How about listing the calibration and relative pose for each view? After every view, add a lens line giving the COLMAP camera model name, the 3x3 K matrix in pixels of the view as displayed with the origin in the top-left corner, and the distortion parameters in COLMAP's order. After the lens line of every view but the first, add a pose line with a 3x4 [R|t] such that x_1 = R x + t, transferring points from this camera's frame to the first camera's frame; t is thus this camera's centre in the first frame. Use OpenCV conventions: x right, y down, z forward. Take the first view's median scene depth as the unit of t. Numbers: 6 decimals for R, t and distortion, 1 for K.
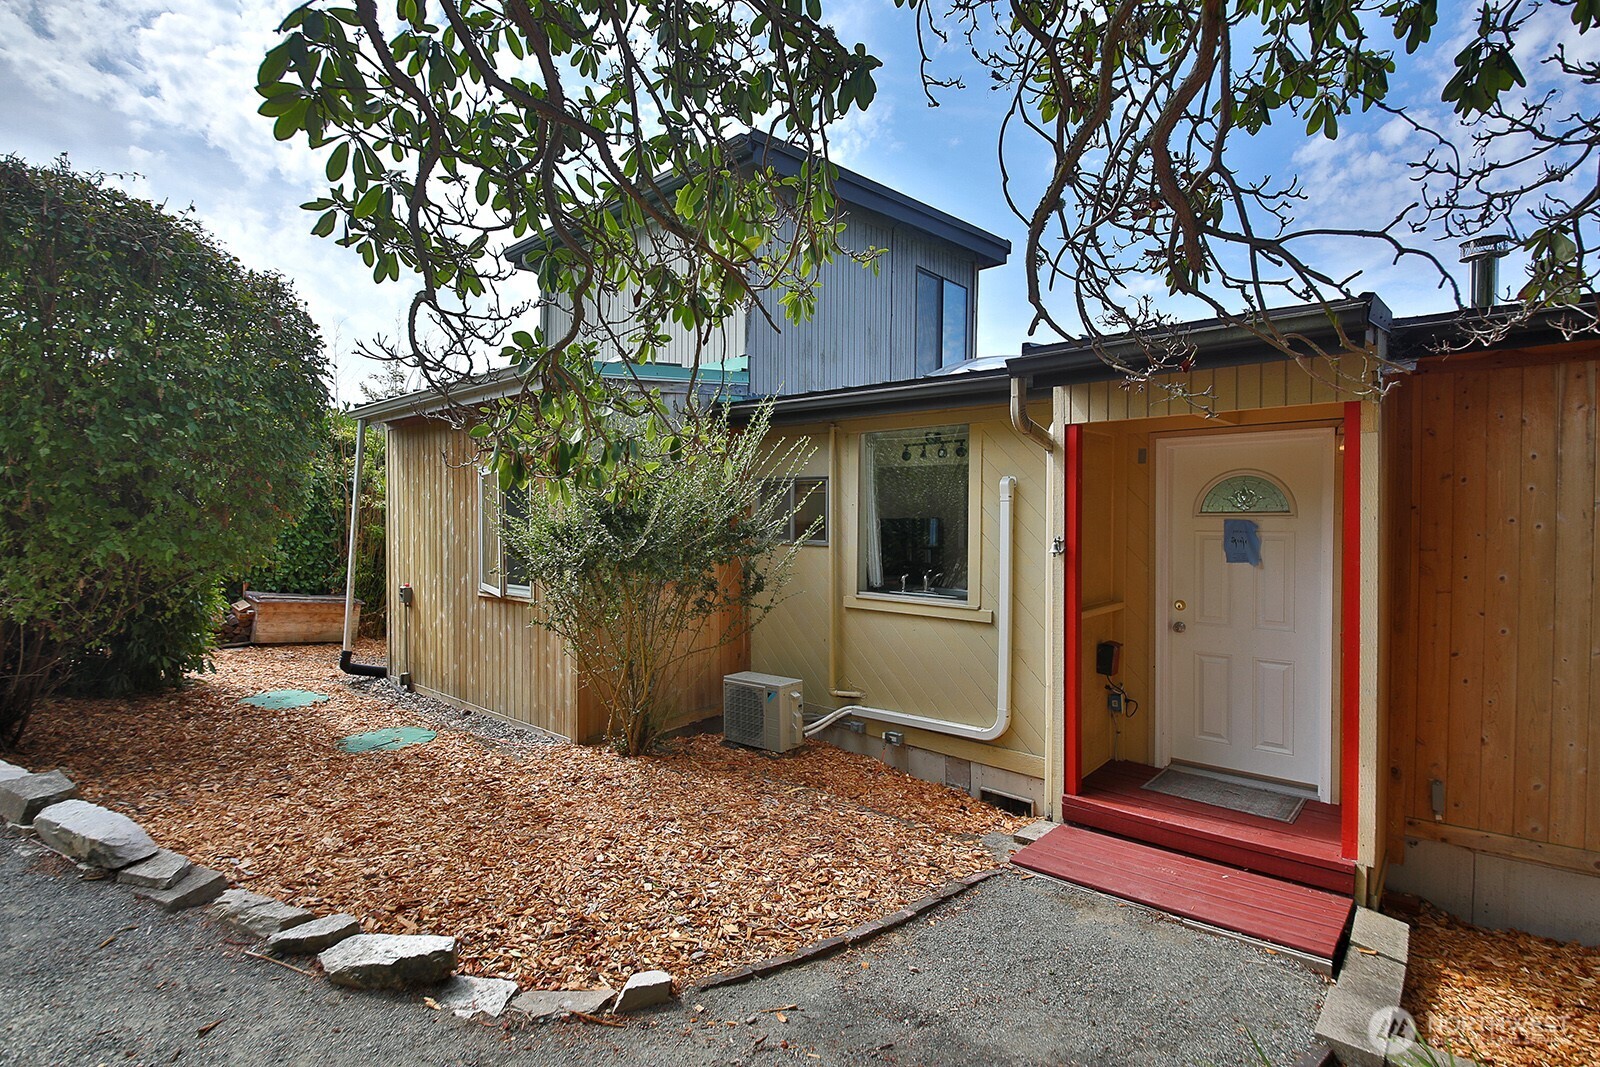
lens RADIAL K [[741.5, 0, 801.9], [0, 741.5, 530.7], [0, 0, 1]] dist [-0.011976, -0.006620]
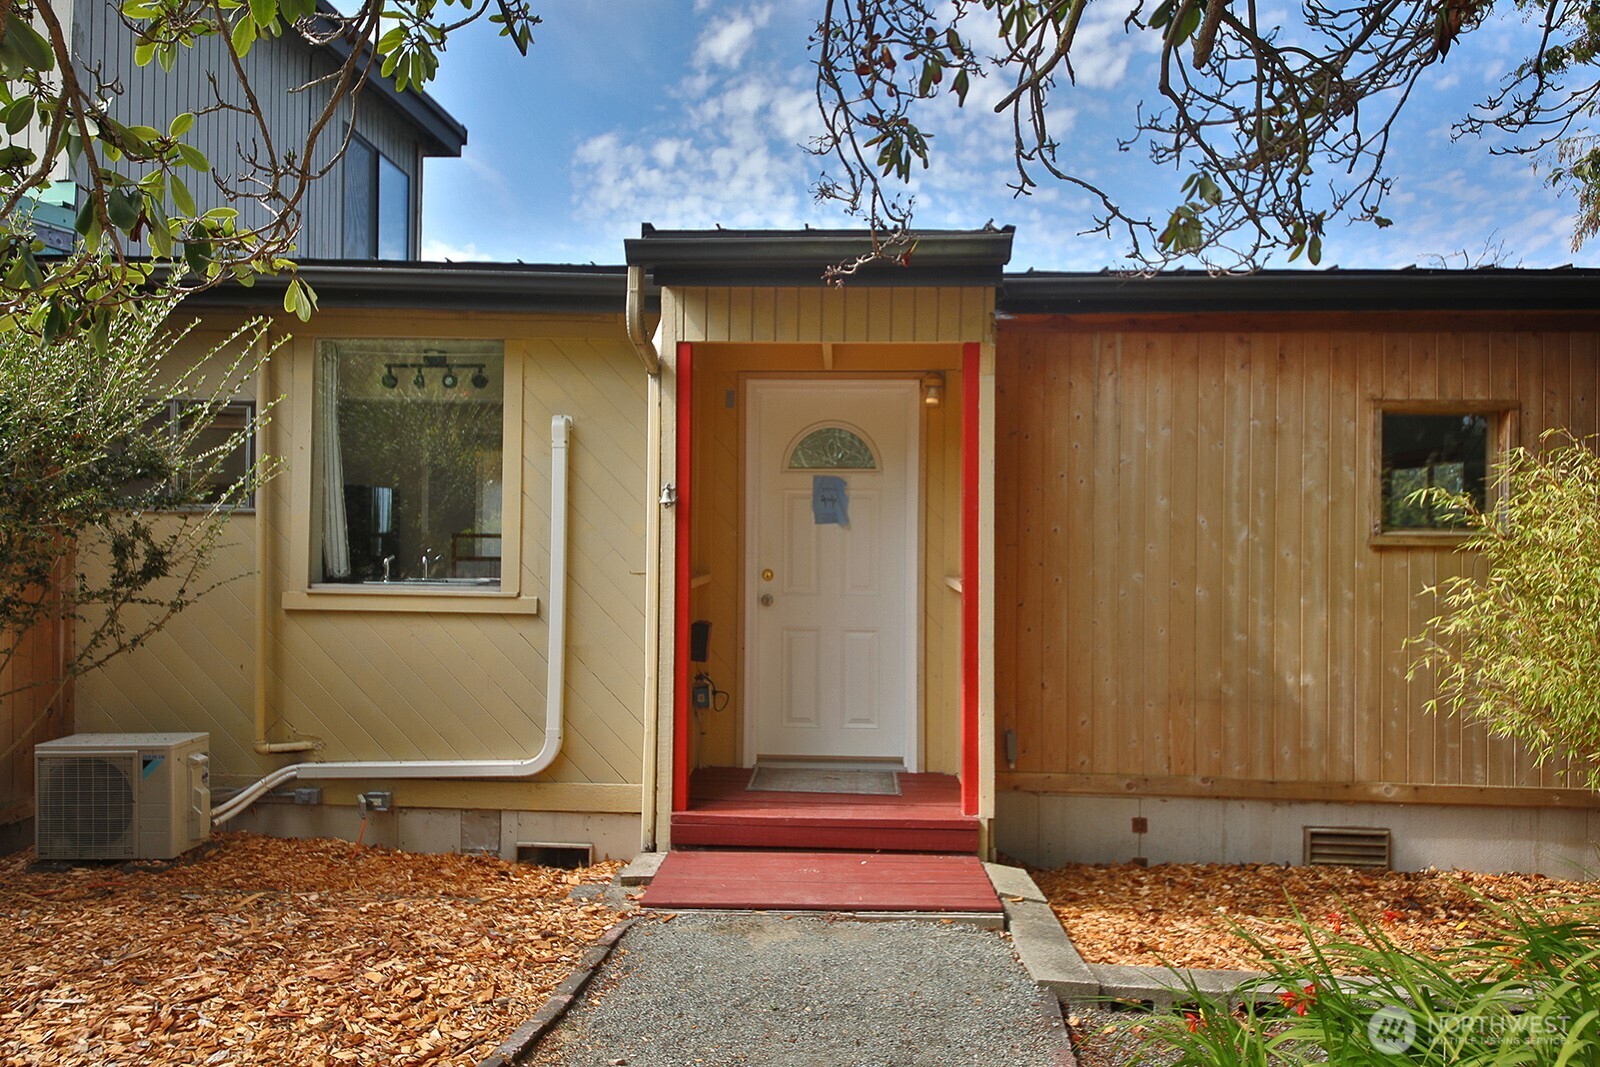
lens RADIAL K [[958.7, 0, 788.8], [0, 958.7, 530.9], [0, 0, 1]] dist [0.046192, -0.010625]
pose [[0.781097, 0.008736, 0.624349, -0.179444], [0.000971, 0.999884, -0.015206, 0.070556], [-0.624409, 0.012484, 0.780997, 0.116225]]
